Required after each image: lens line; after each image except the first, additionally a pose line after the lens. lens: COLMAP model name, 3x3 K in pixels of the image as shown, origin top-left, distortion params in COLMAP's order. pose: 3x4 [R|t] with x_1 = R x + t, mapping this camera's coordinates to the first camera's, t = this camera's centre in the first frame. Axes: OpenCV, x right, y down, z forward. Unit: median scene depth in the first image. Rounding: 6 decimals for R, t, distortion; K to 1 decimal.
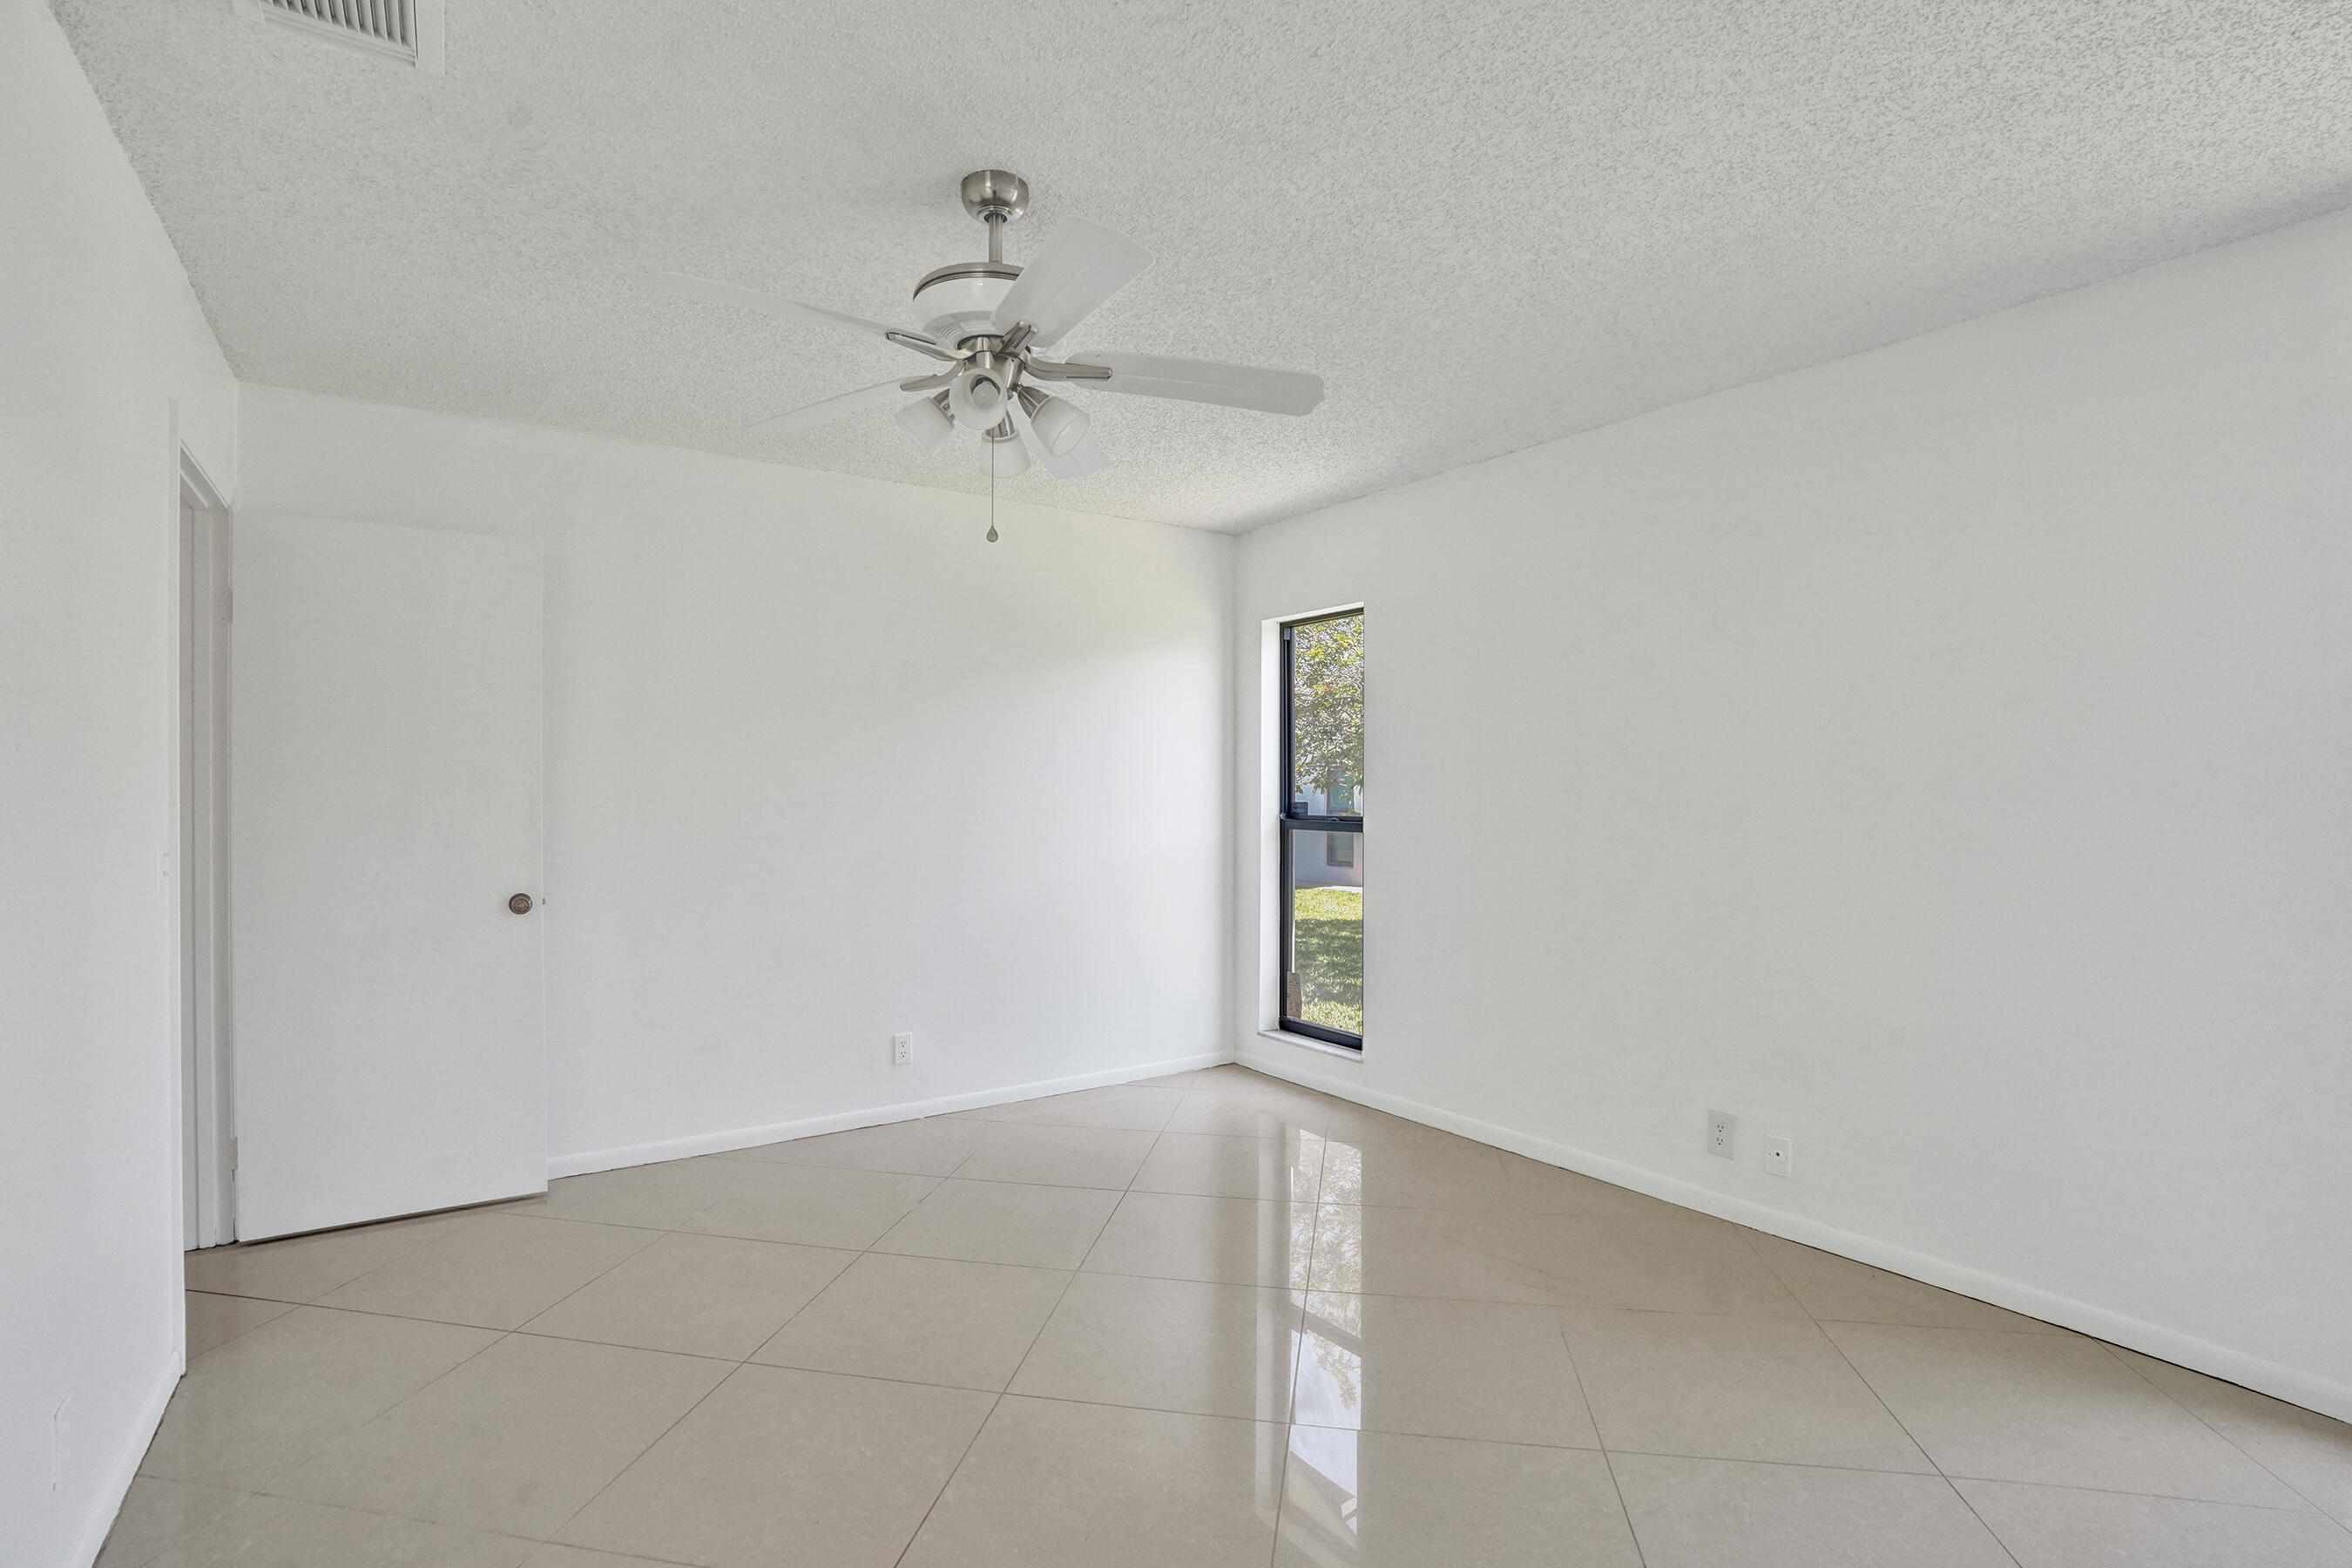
lens RADIAL K [[1122.2, 0, 1177.8], [0, 1122.2, 802.2], [0, 0, 1]] dist [-0.076262, 0.029087]
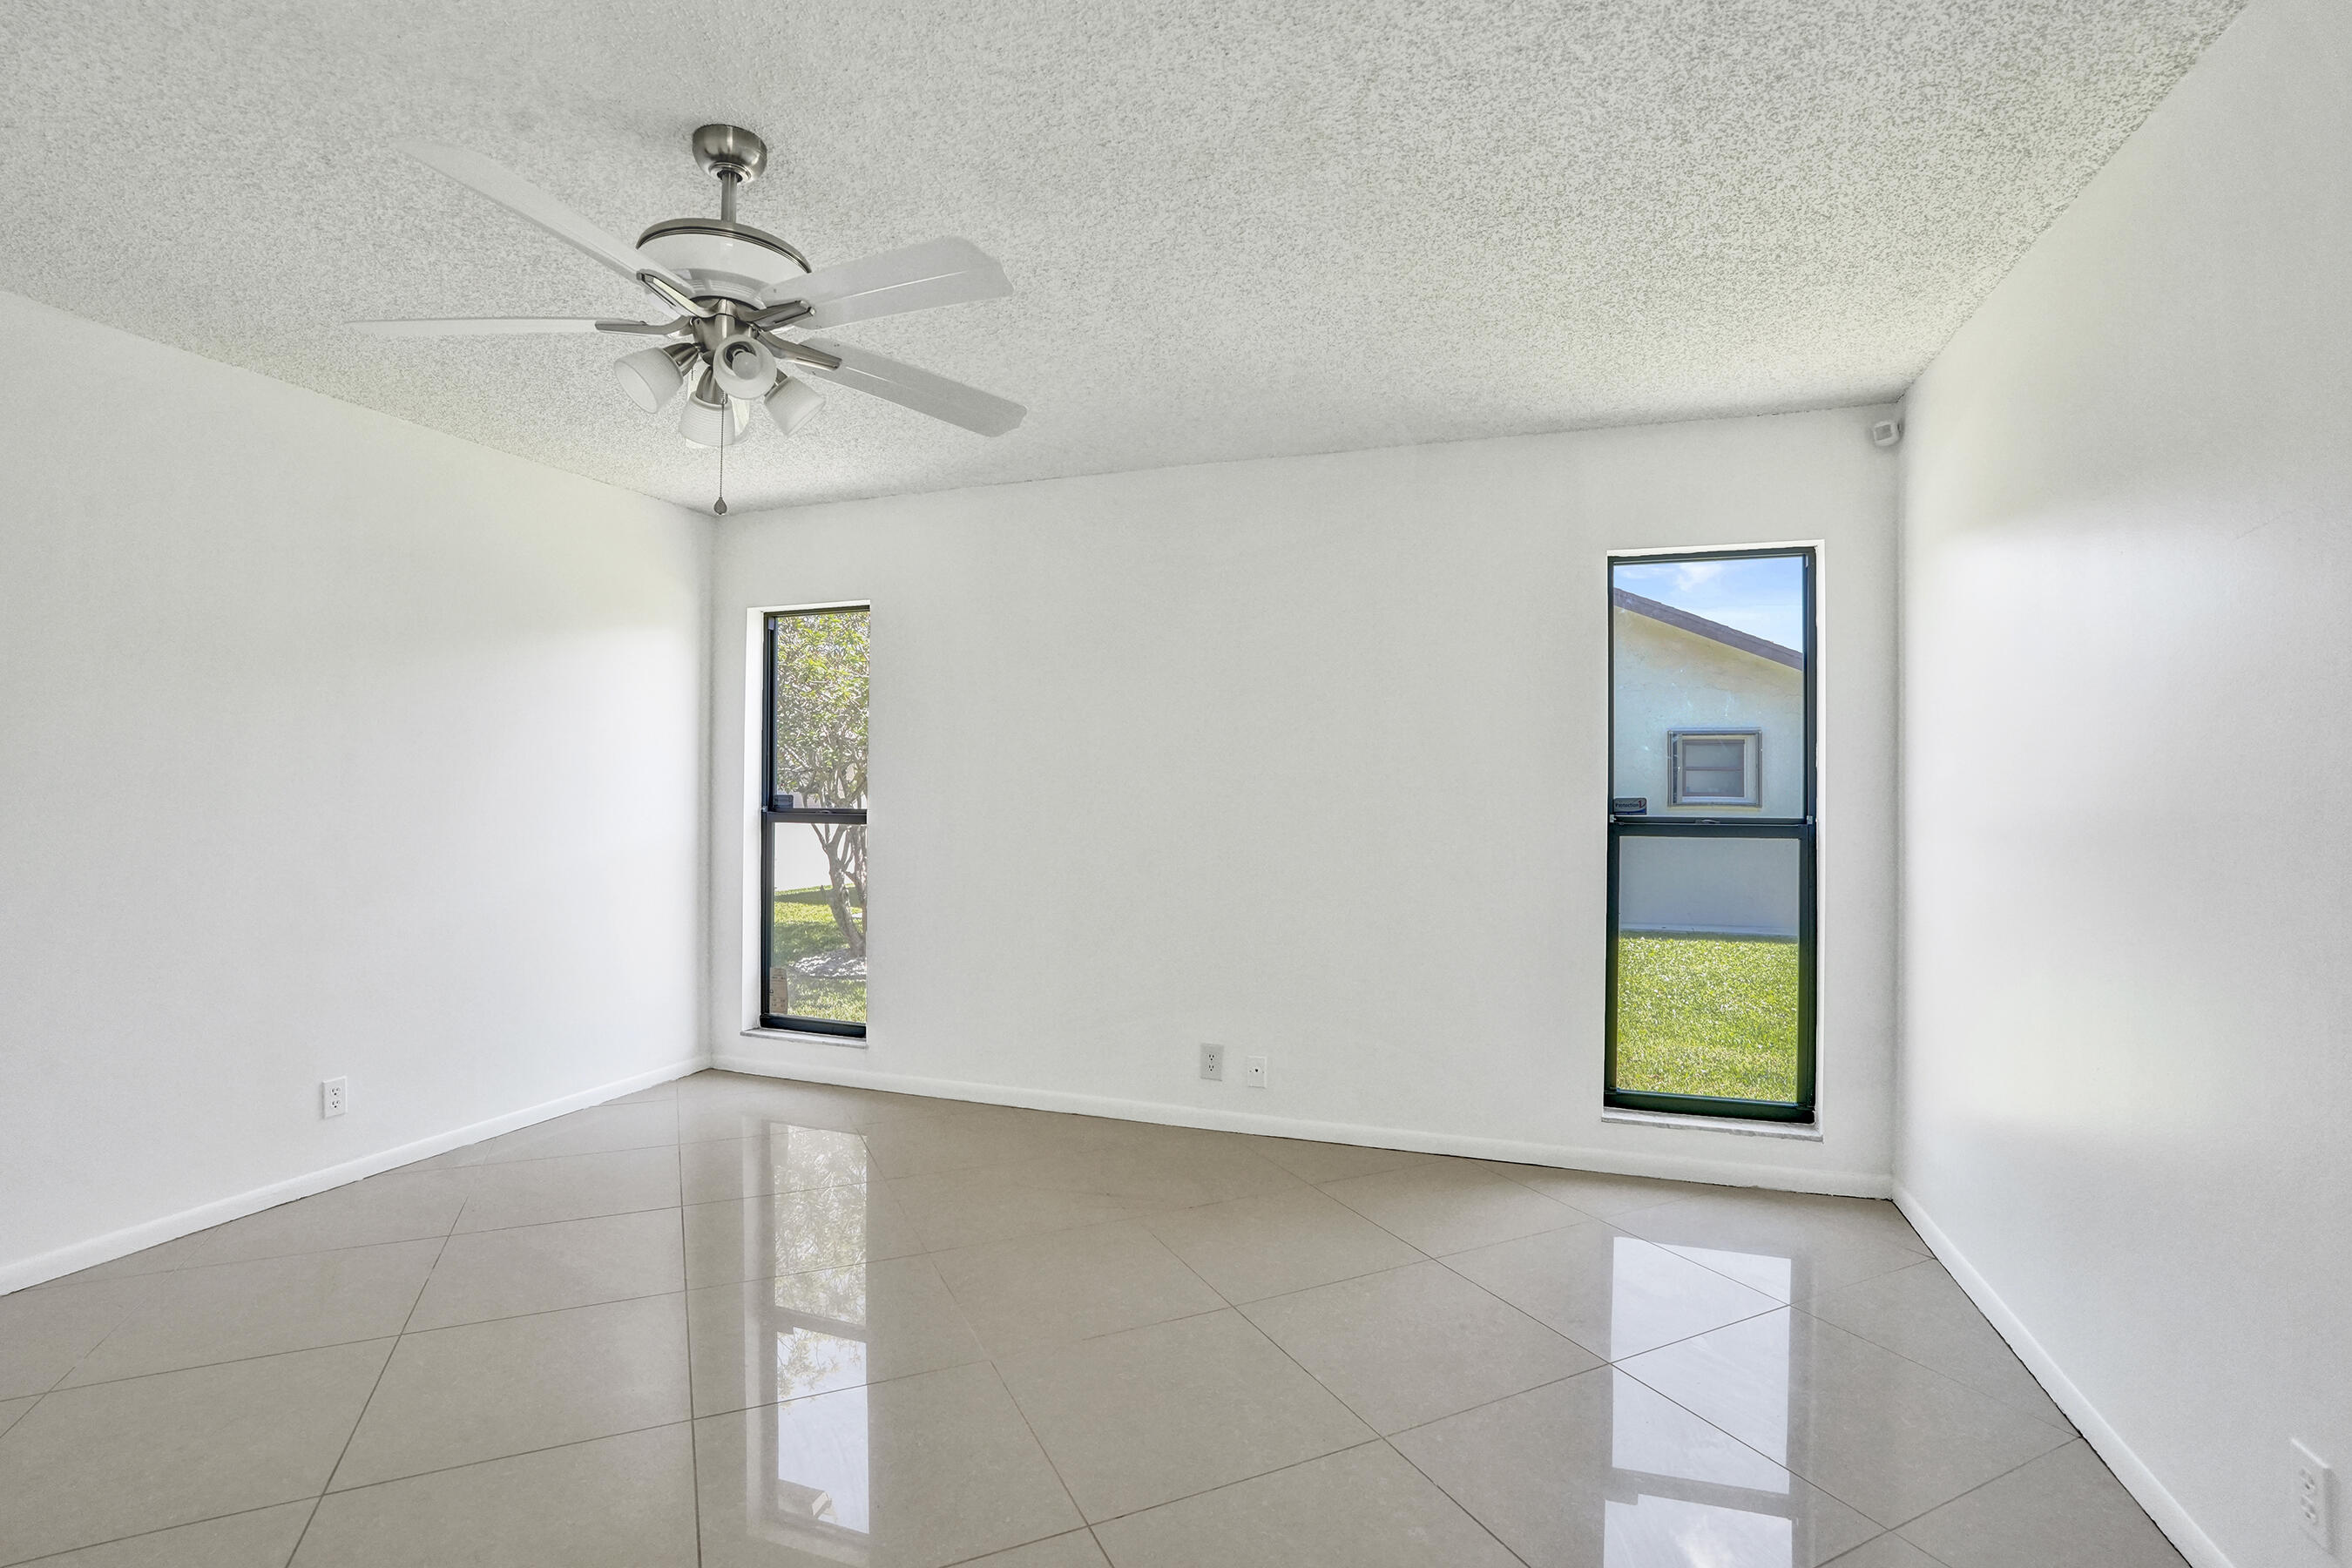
lens RADIAL K [[1122.2, 0, 1177.8], [0, 1122.2, 802.2], [0, 0, 1]] dist [-0.076262, 0.029087]
pose [[0.806182, -0.000805, 0.591668, -0.205107], [0.000427, 1.000000, 0.000778, 0.006011], [-0.591668, -0.000375, 0.806182, 0.003607]]
